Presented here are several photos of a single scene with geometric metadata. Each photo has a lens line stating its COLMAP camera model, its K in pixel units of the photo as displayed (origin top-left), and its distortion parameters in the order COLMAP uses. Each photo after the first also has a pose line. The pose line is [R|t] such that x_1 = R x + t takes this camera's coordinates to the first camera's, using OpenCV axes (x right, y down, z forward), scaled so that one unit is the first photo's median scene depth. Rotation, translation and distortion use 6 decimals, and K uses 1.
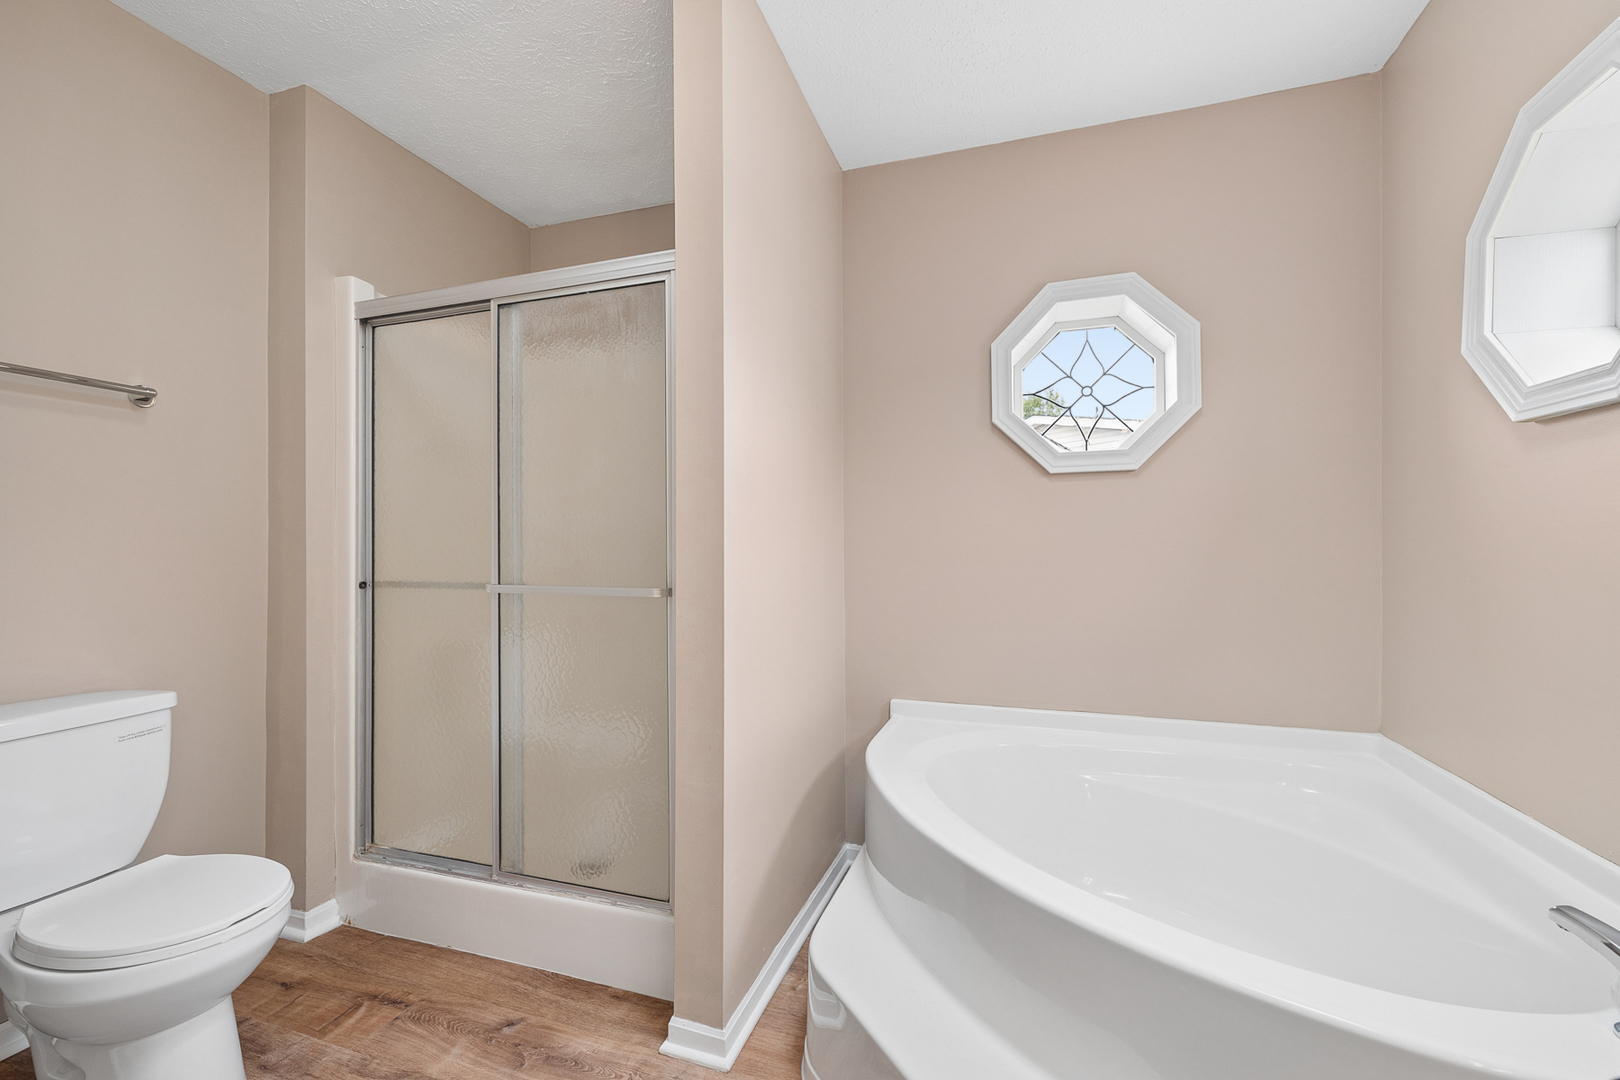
lens RADIAL K [[680.2, 0, 807.5], [0, 680.2, 550.2], [0, 0, 1]] dist [-0.008306, 0.000070]
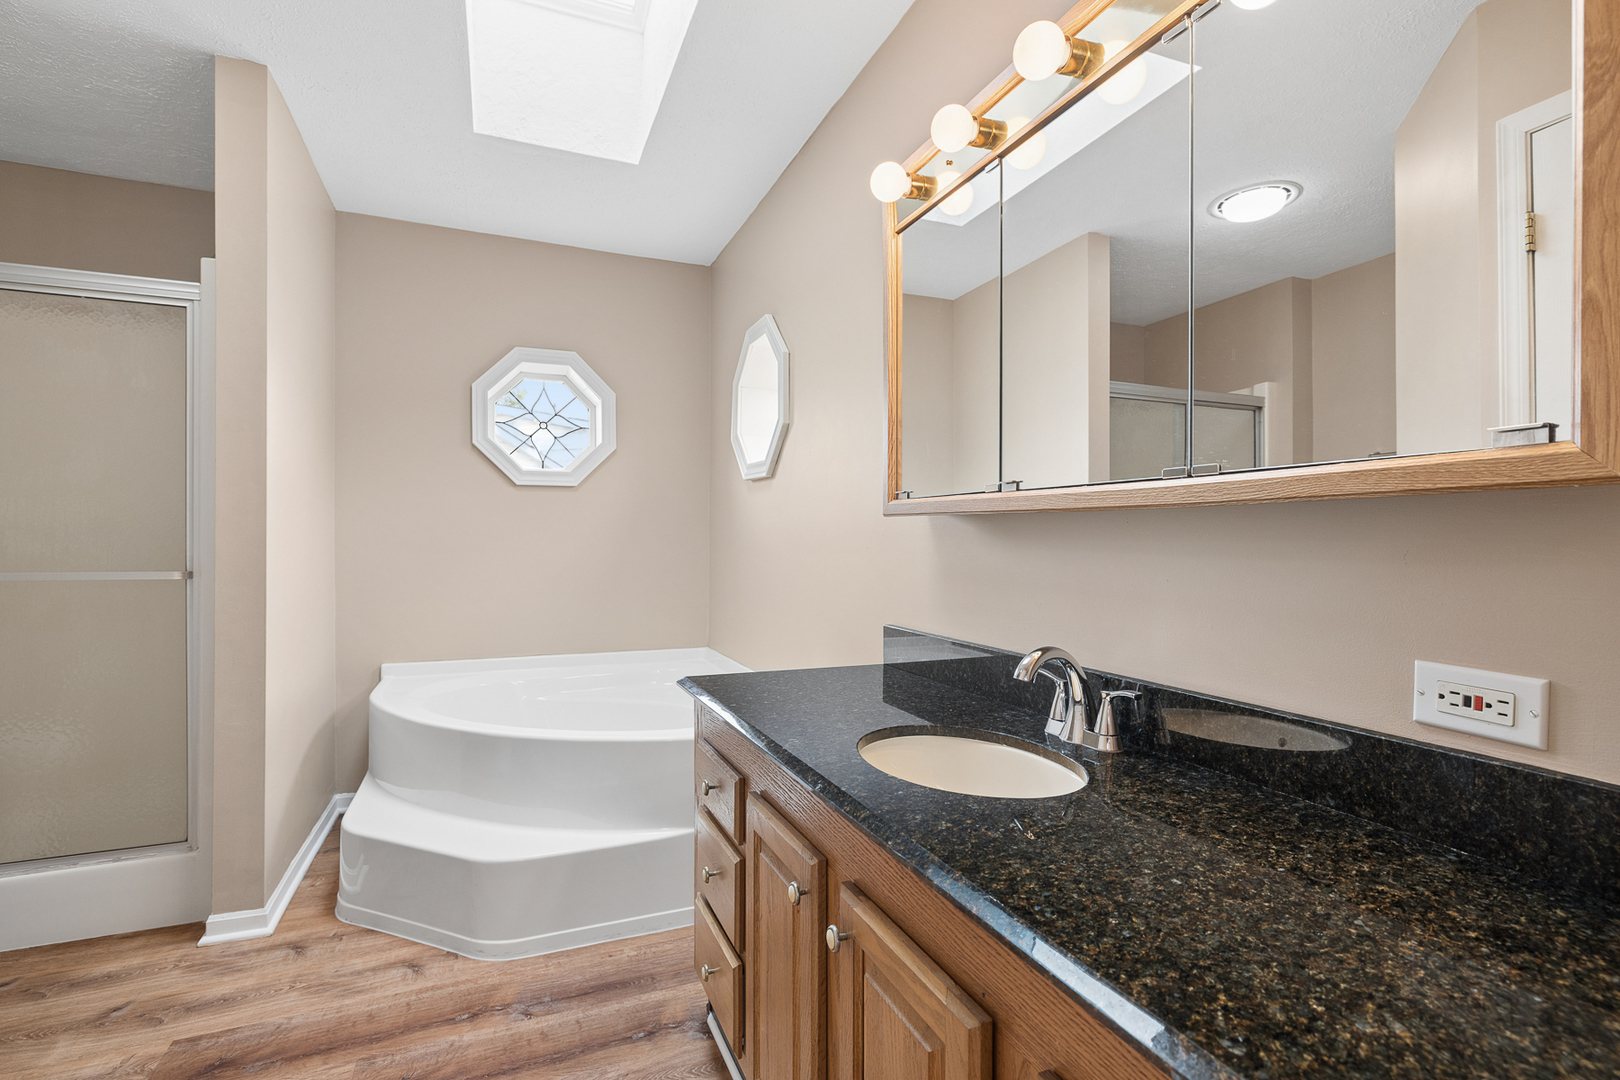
lens RADIAL K [[733.5, 0, 804.8], [0, 733.5, 540.6], [0, 0, 1]] dist [-0.007584, 0.000301]
pose [[0.749964, 0.004303, 0.661465, -0.219578], [-0.005412, 0.999985, -0.000369, -0.002971], [-0.661457, -0.003303, 0.749976, -0.591143]]
